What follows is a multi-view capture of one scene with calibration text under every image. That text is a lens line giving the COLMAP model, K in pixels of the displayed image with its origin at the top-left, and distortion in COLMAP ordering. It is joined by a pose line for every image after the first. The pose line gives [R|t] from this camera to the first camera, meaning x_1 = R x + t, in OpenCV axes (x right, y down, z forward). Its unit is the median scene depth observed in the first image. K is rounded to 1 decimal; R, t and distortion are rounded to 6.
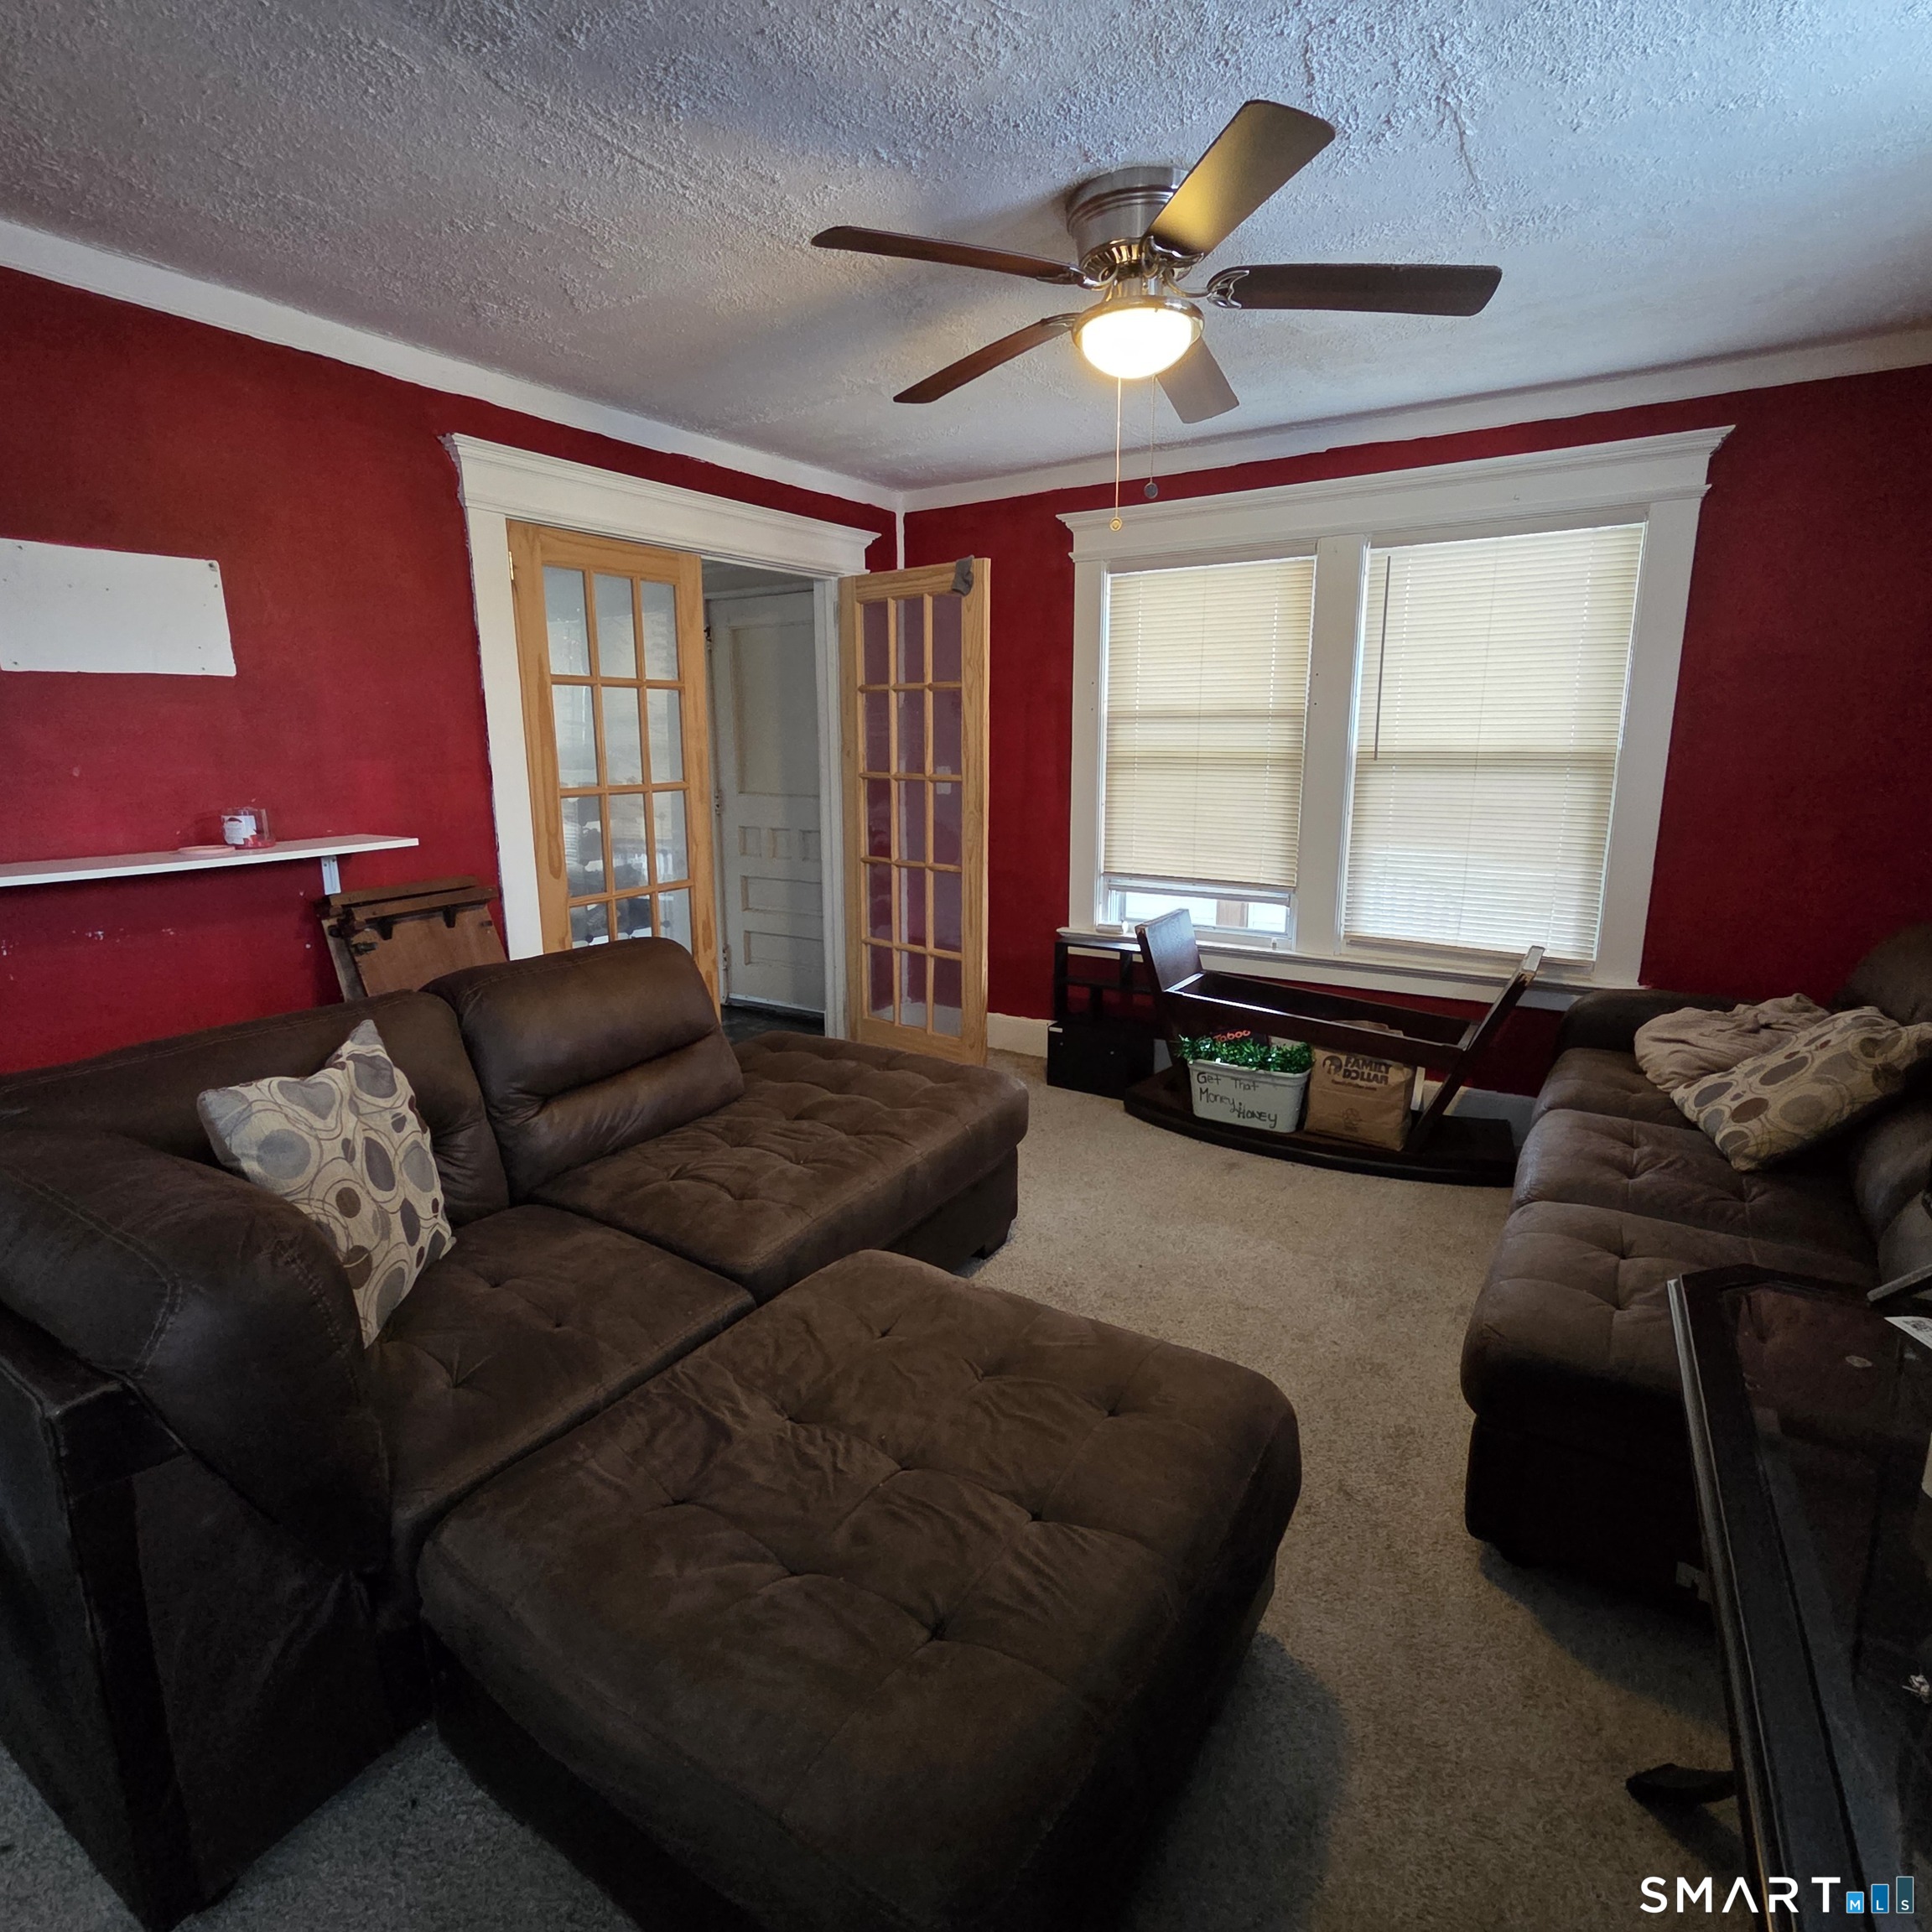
lens RADIAL K [[1075.7, 0, 963.2], [0, 1075.7, 952.6], [0, 0, 1]] dist [0.000837, 0.000509]
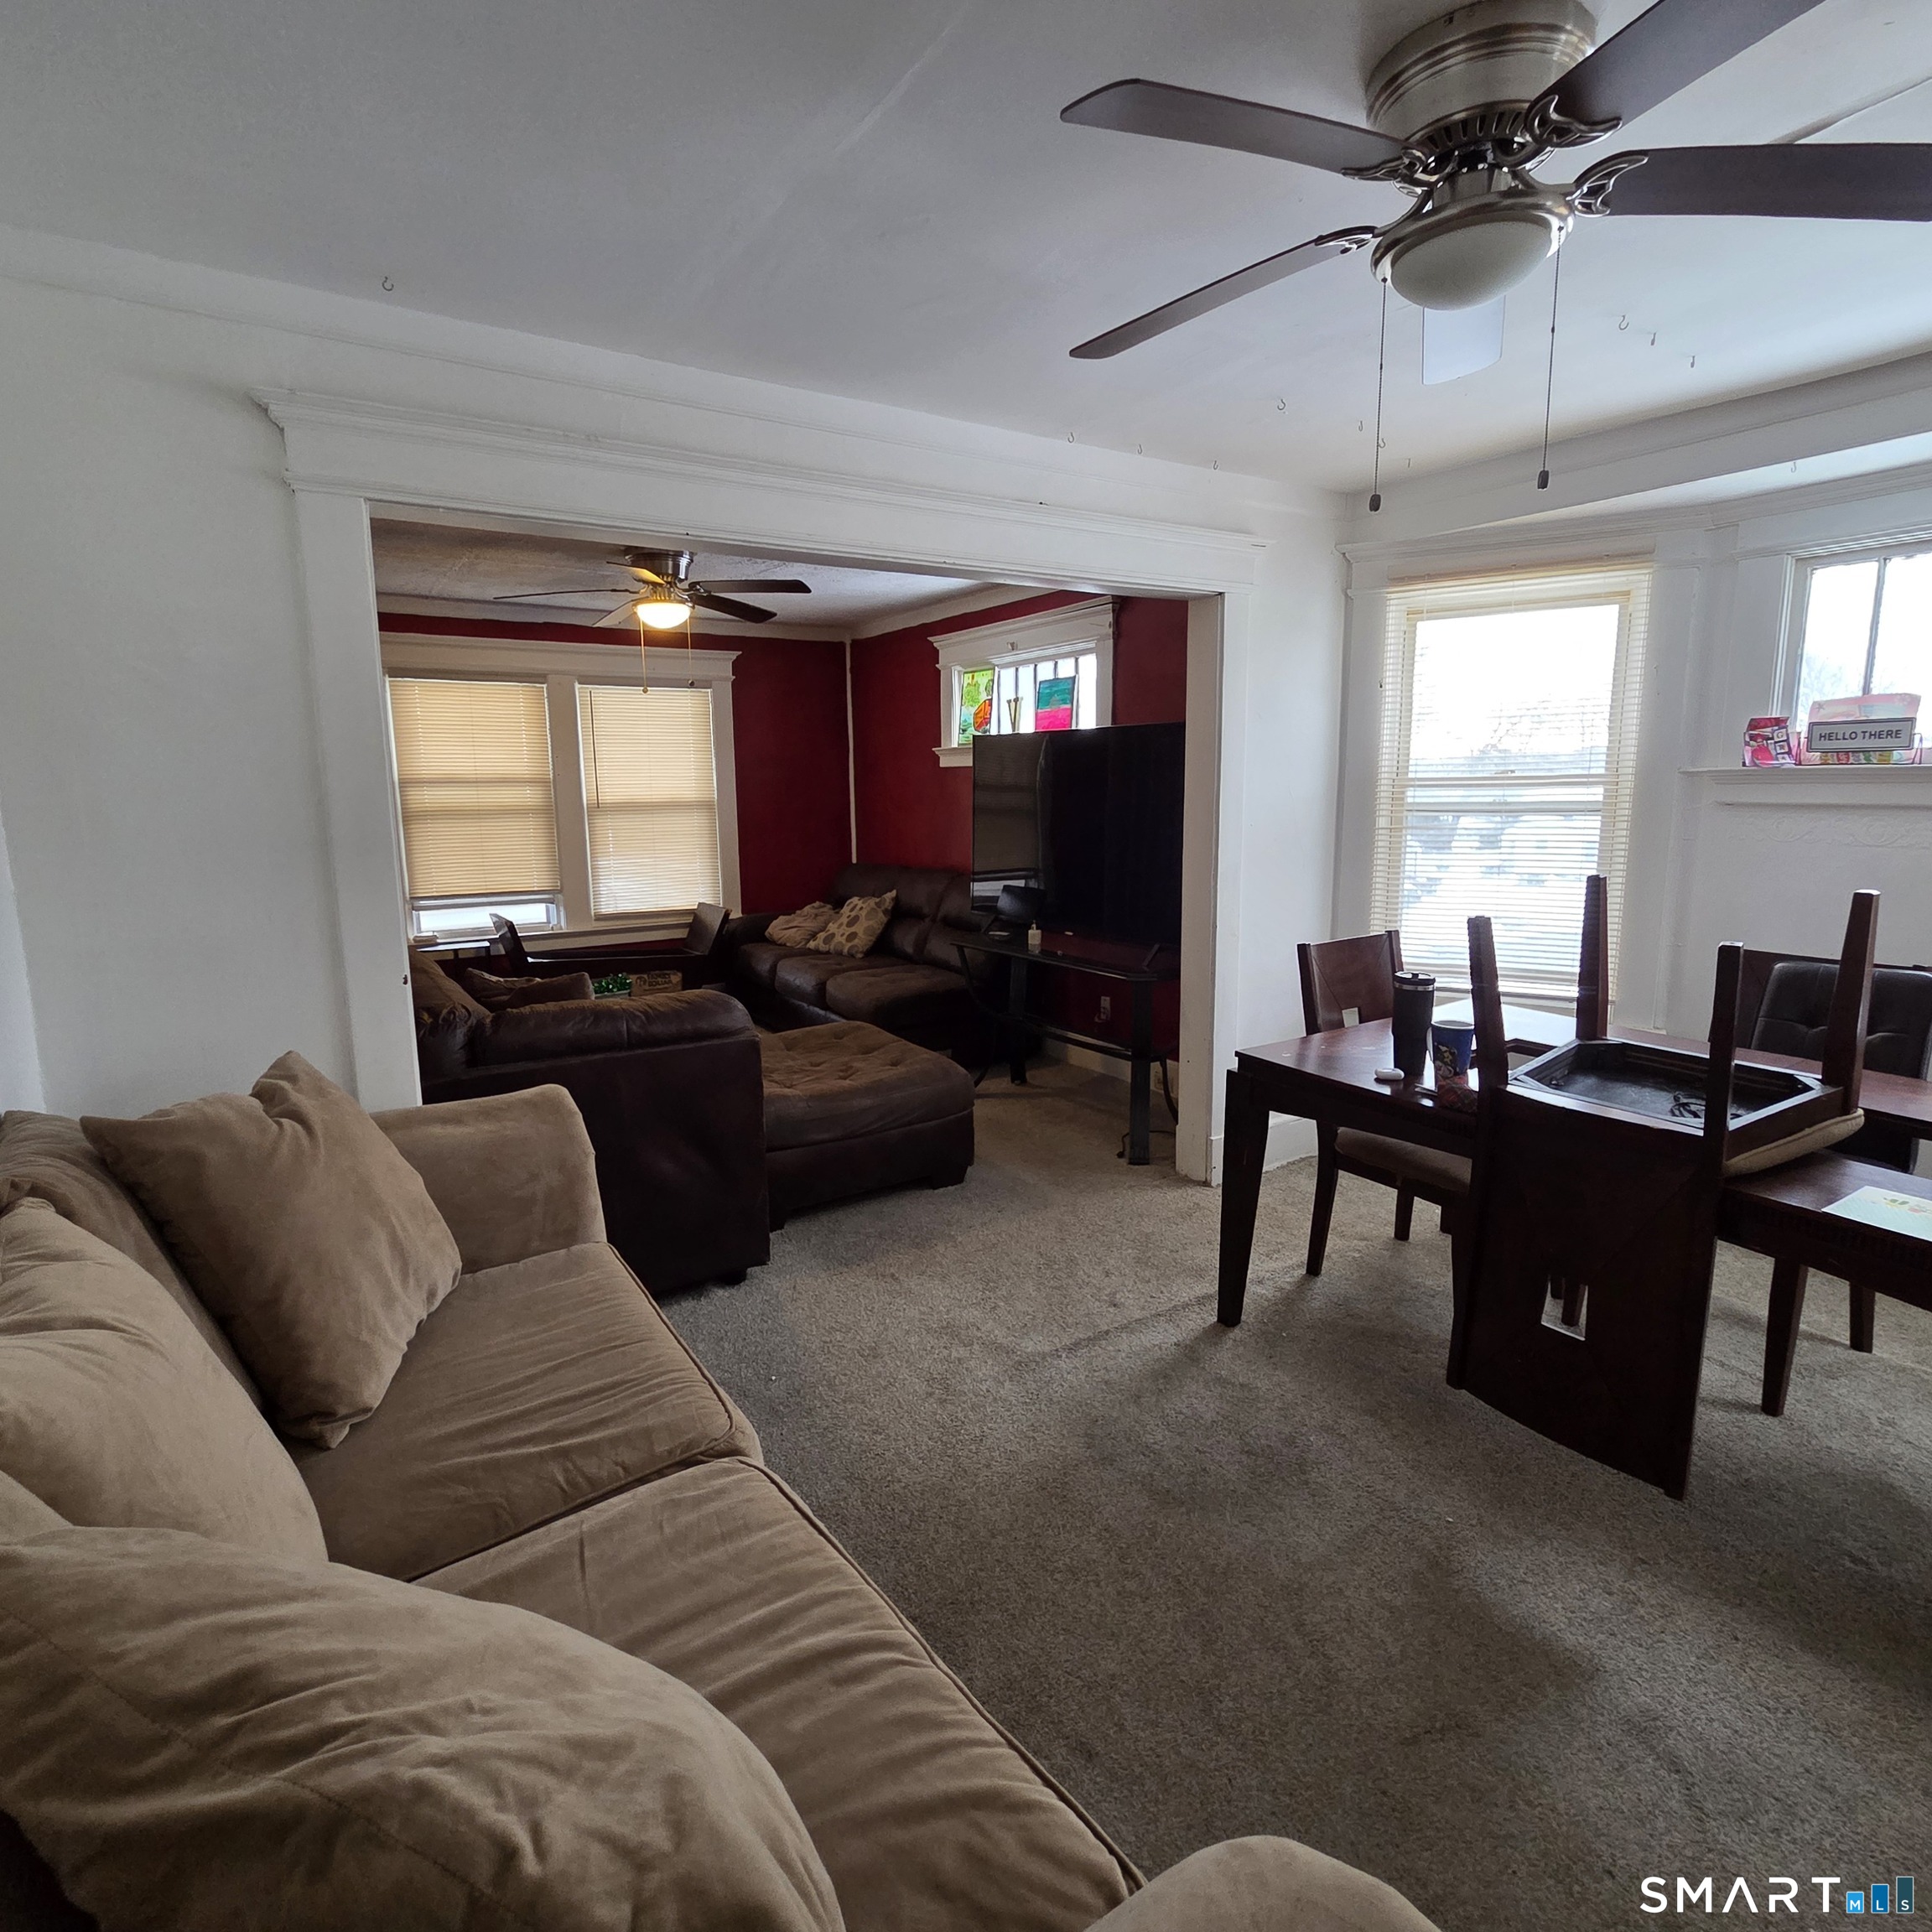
lens RADIAL K [[1075.7, 0, 965.9], [0, 1075.7, 963.8], [0, 0, 1]] dist [0.000837, 0.000509]
pose [[0.412475, -0.149317, 0.898648, -0.966507], [0.192213, 0.978531, 0.074365, 0.047588], [-0.890460, 0.142059, 0.432320, -0.218704]]
